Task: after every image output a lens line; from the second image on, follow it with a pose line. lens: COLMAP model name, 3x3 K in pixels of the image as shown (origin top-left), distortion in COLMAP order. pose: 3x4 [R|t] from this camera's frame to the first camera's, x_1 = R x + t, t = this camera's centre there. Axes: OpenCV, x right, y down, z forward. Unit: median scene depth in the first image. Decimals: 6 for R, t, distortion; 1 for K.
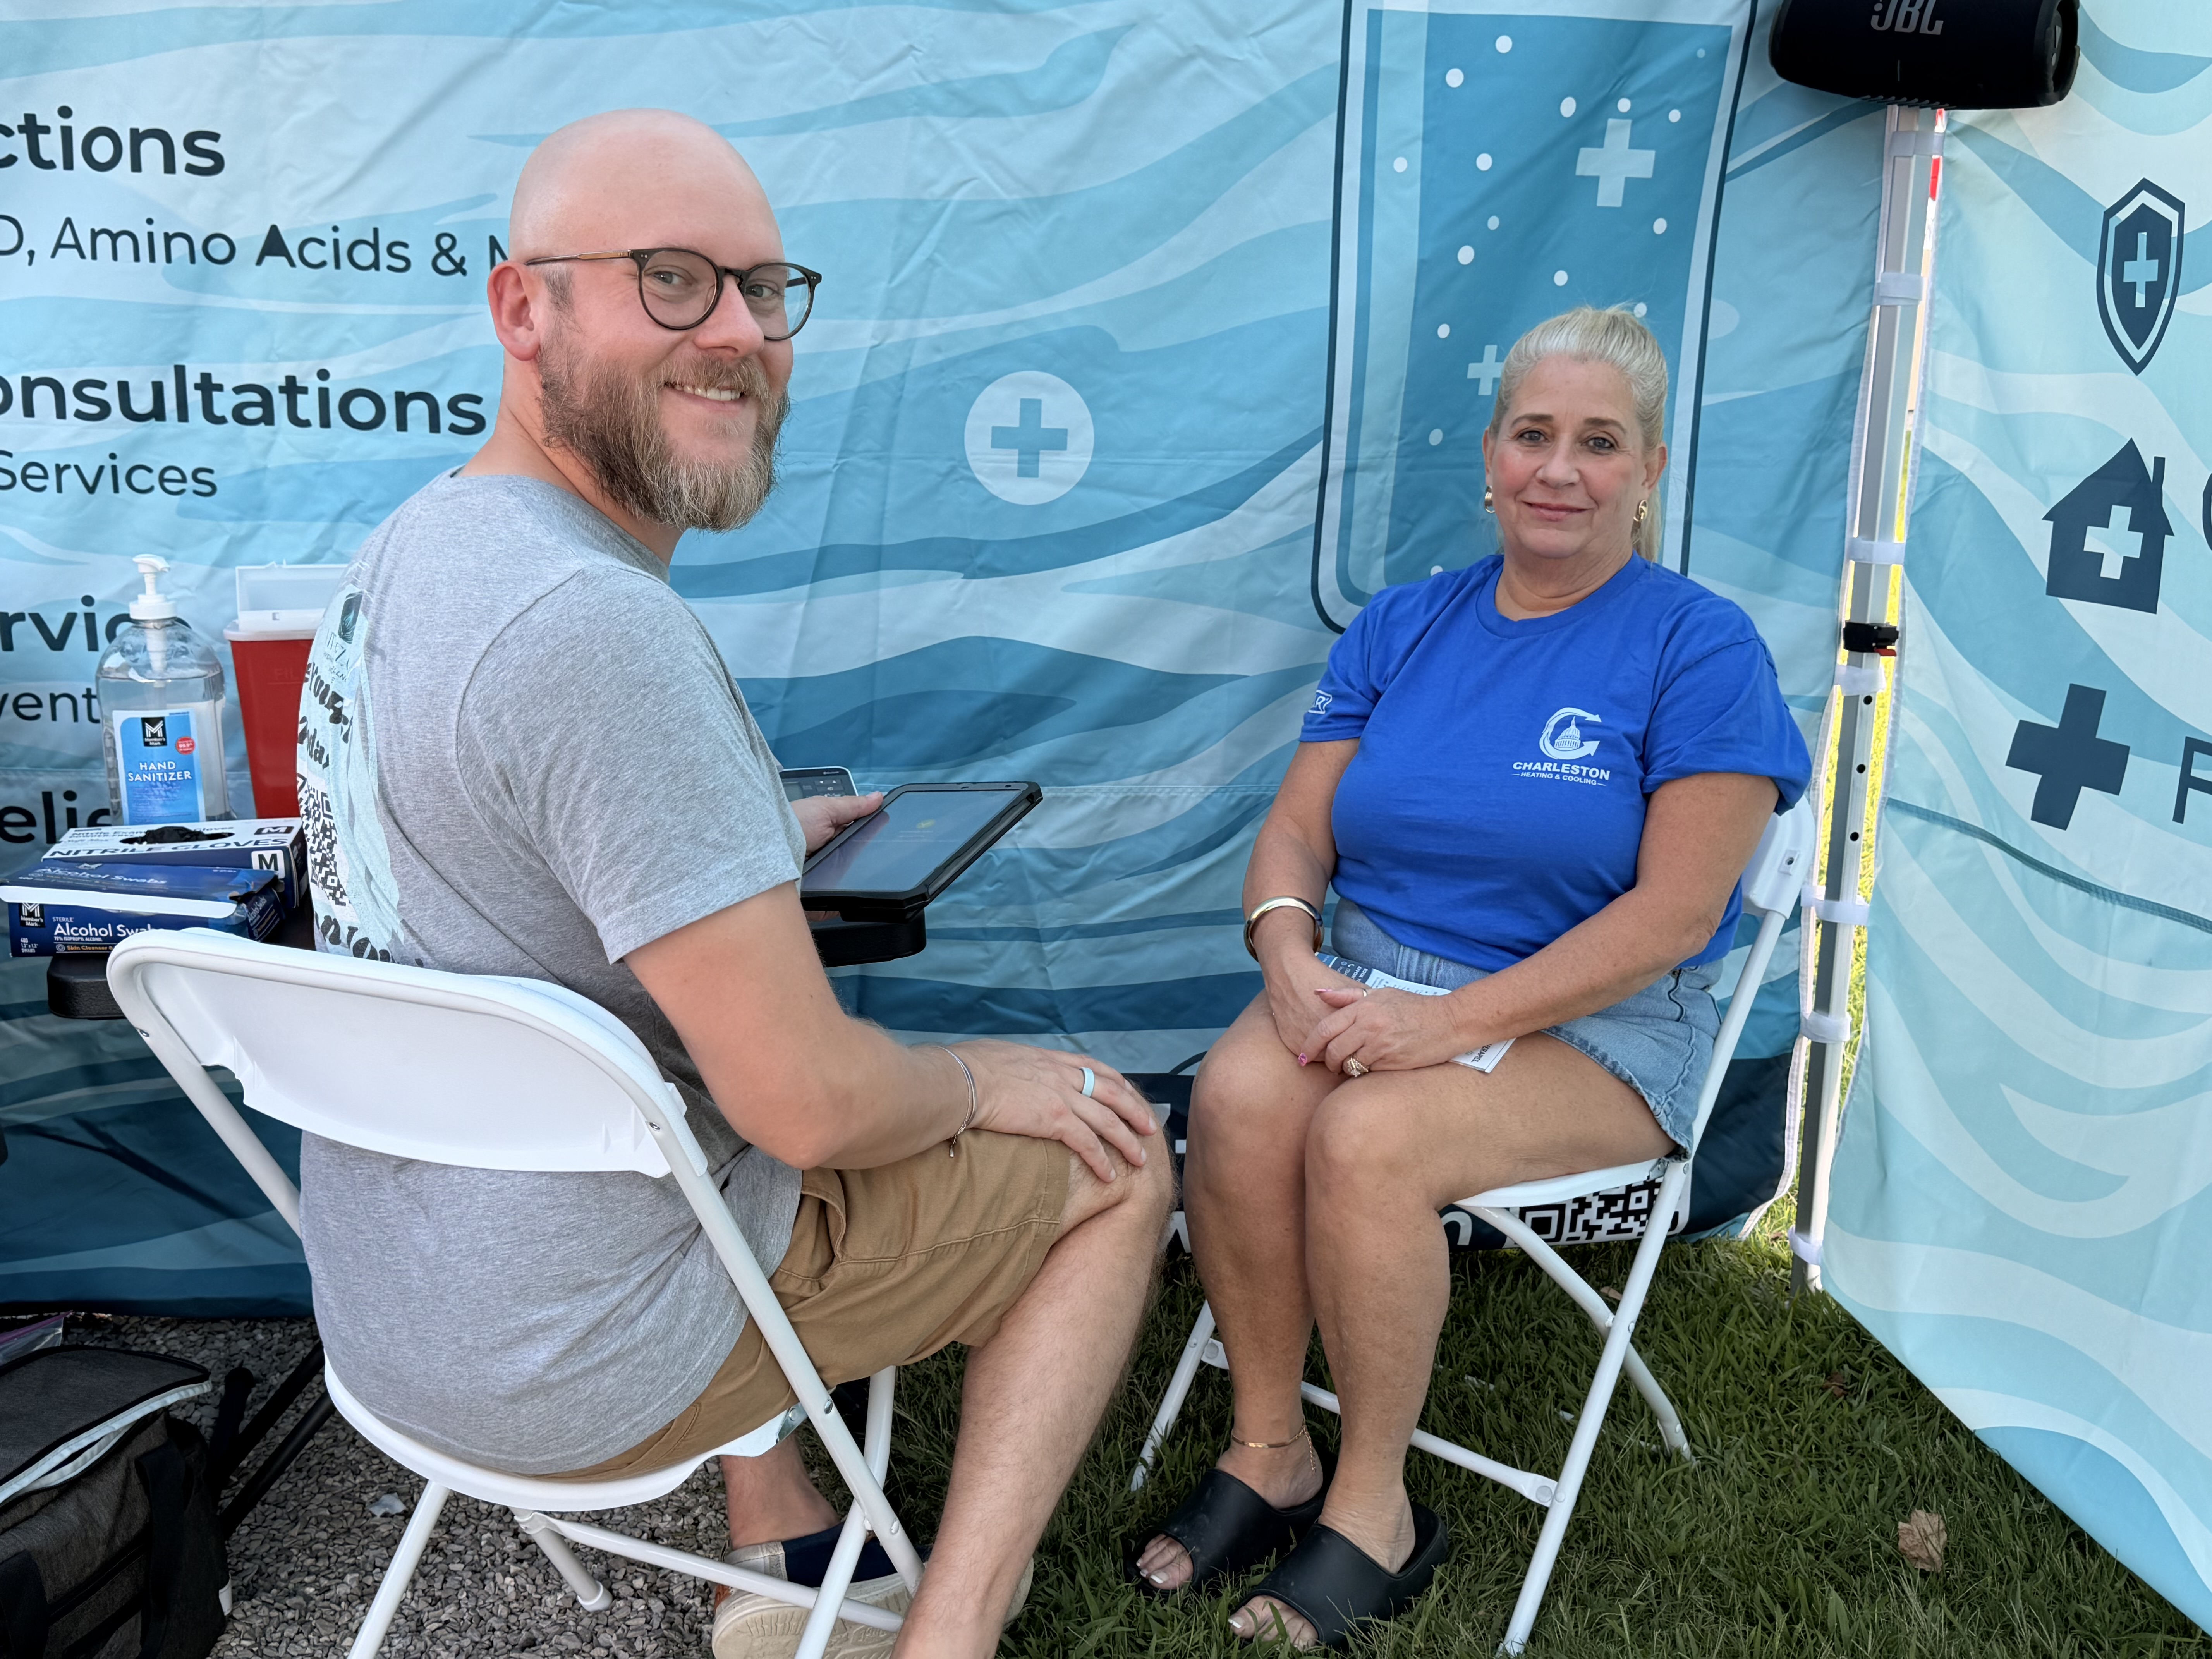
lens RADIAL K [[2148.0, 0, 1105.9], [0, 2148.0, 745.4], [0, 0, 1]] dist [0.128515, -0.236057]
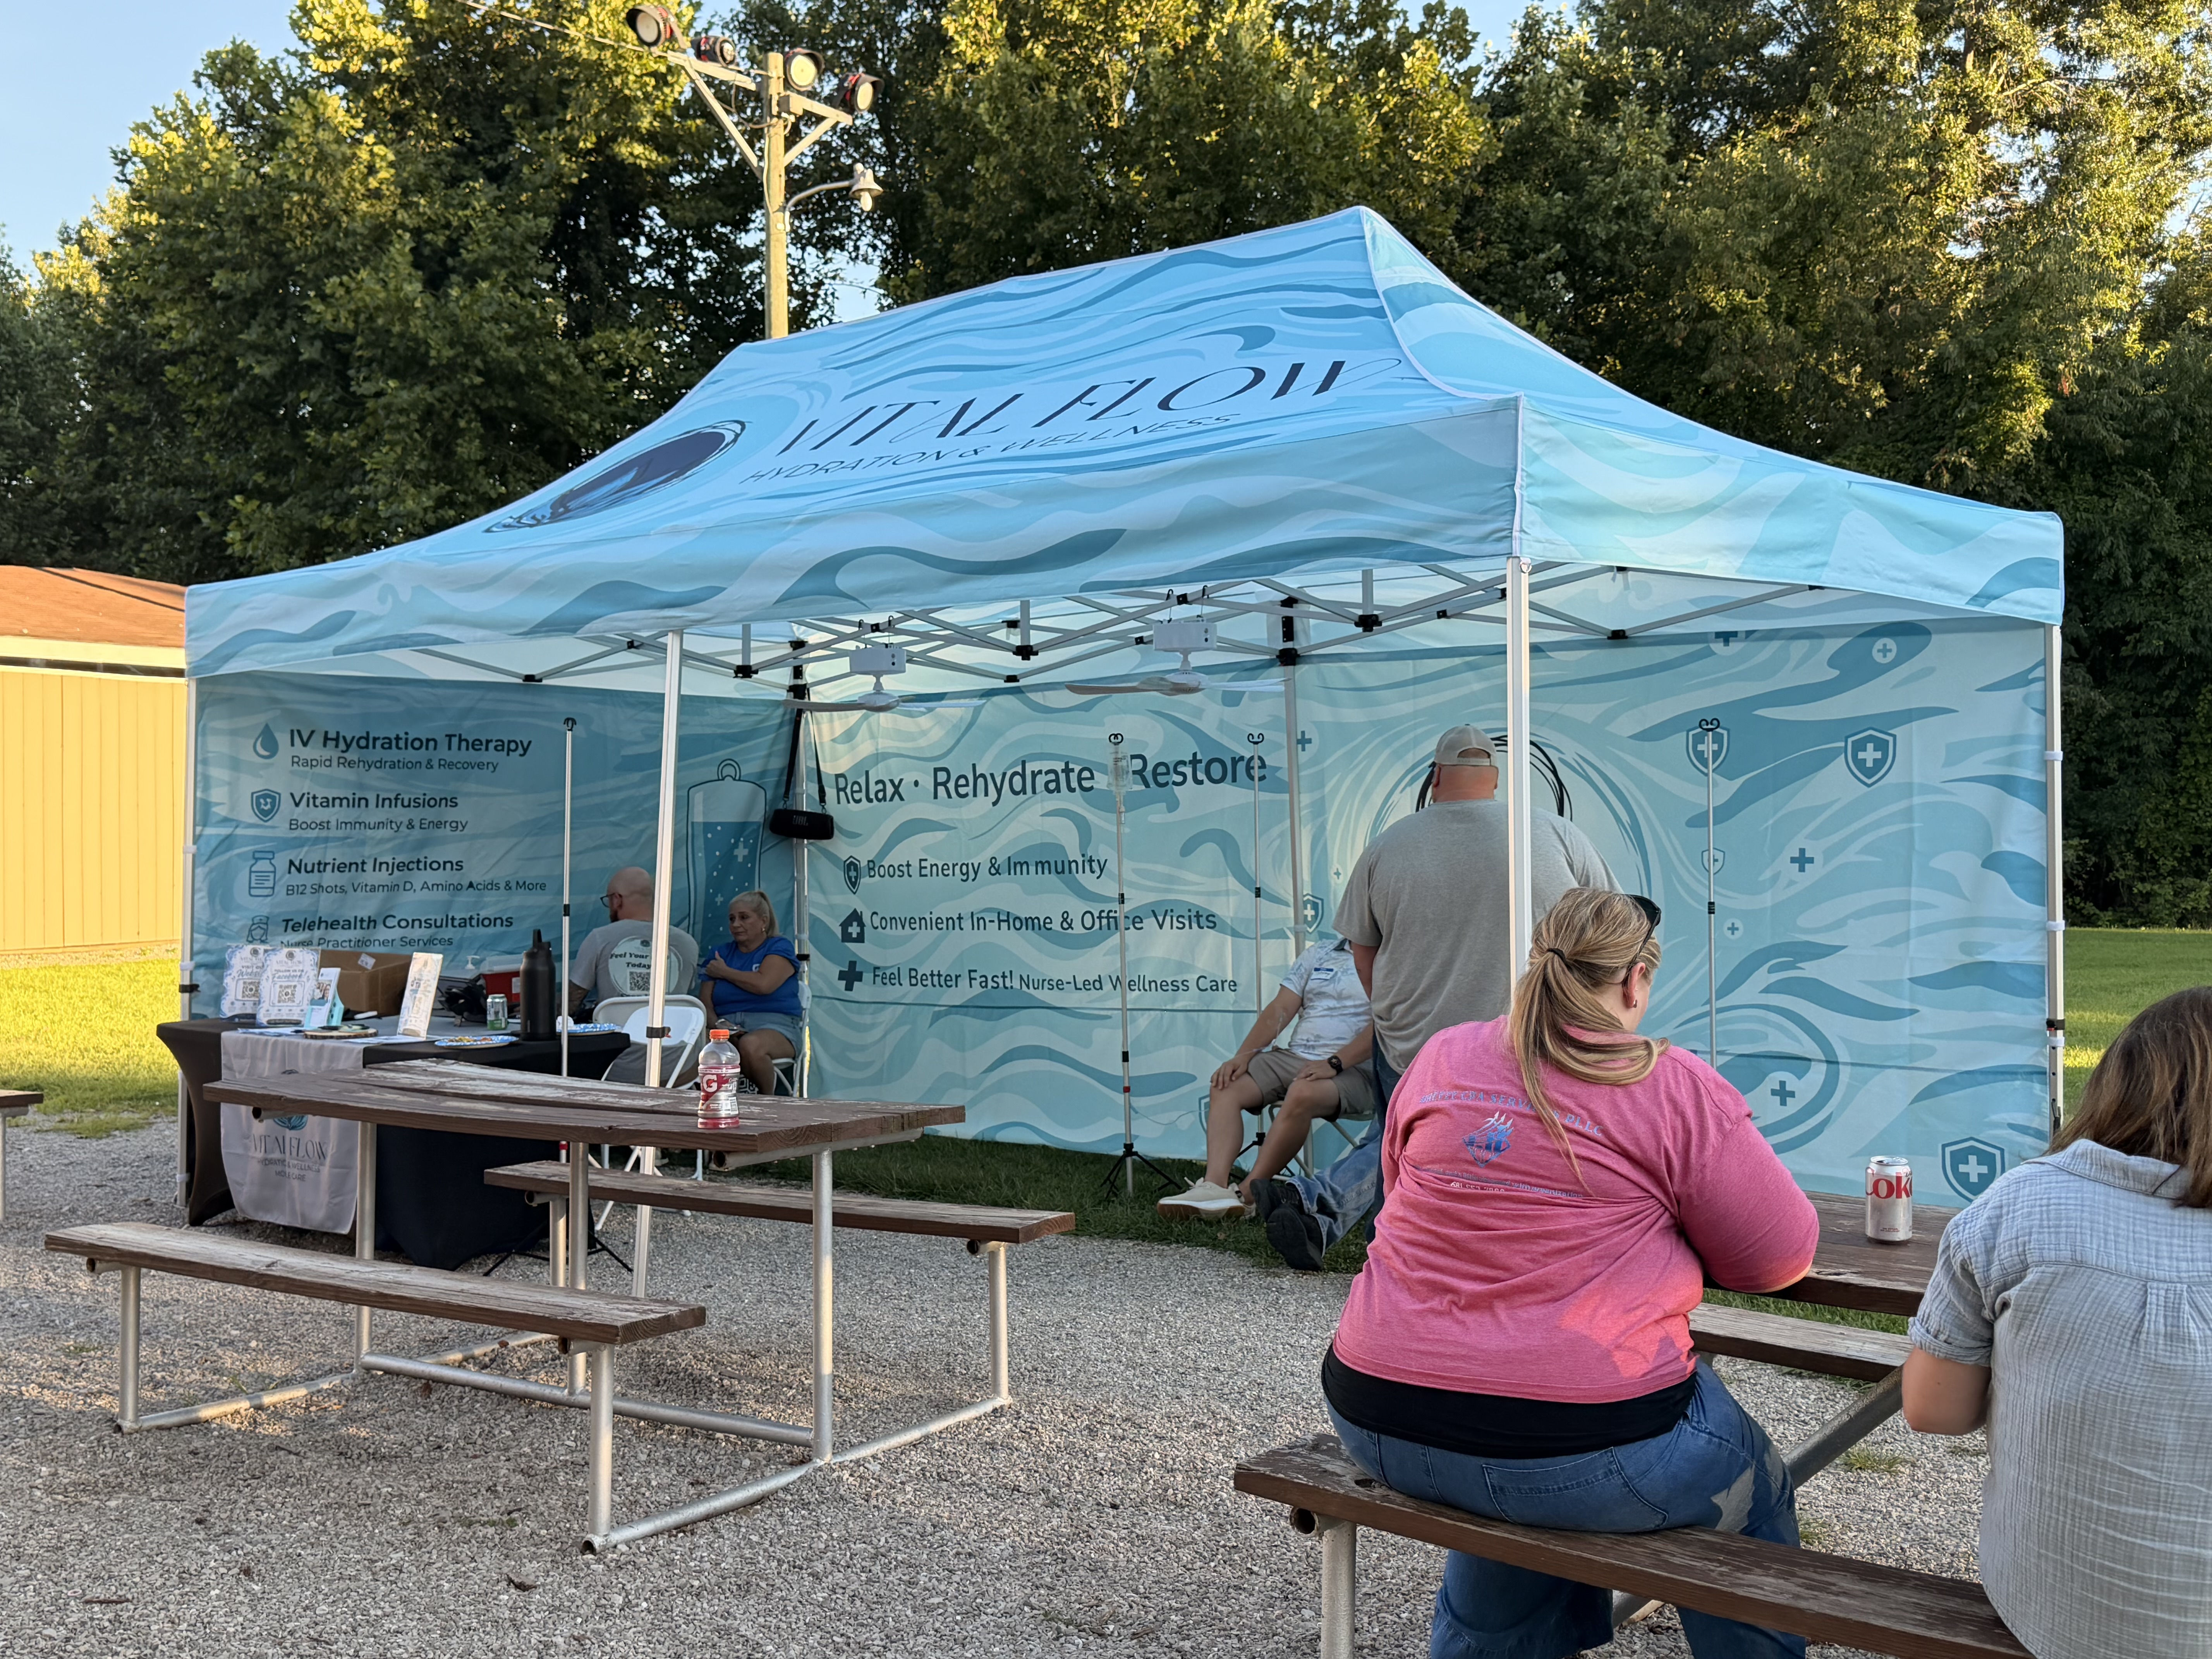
lens RADIAL K [[2332.2, 0, 1106.0], [0, 2332.2, 829.5], [0, 0, 1]] dist [0.145028, -0.383249]
pose [[0.810196, -0.029565, 0.585414, -2.058474], [0.141711, 0.978980, -0.146683, 0.515493], [-0.568772, 0.201801, 0.797355, -3.399881]]
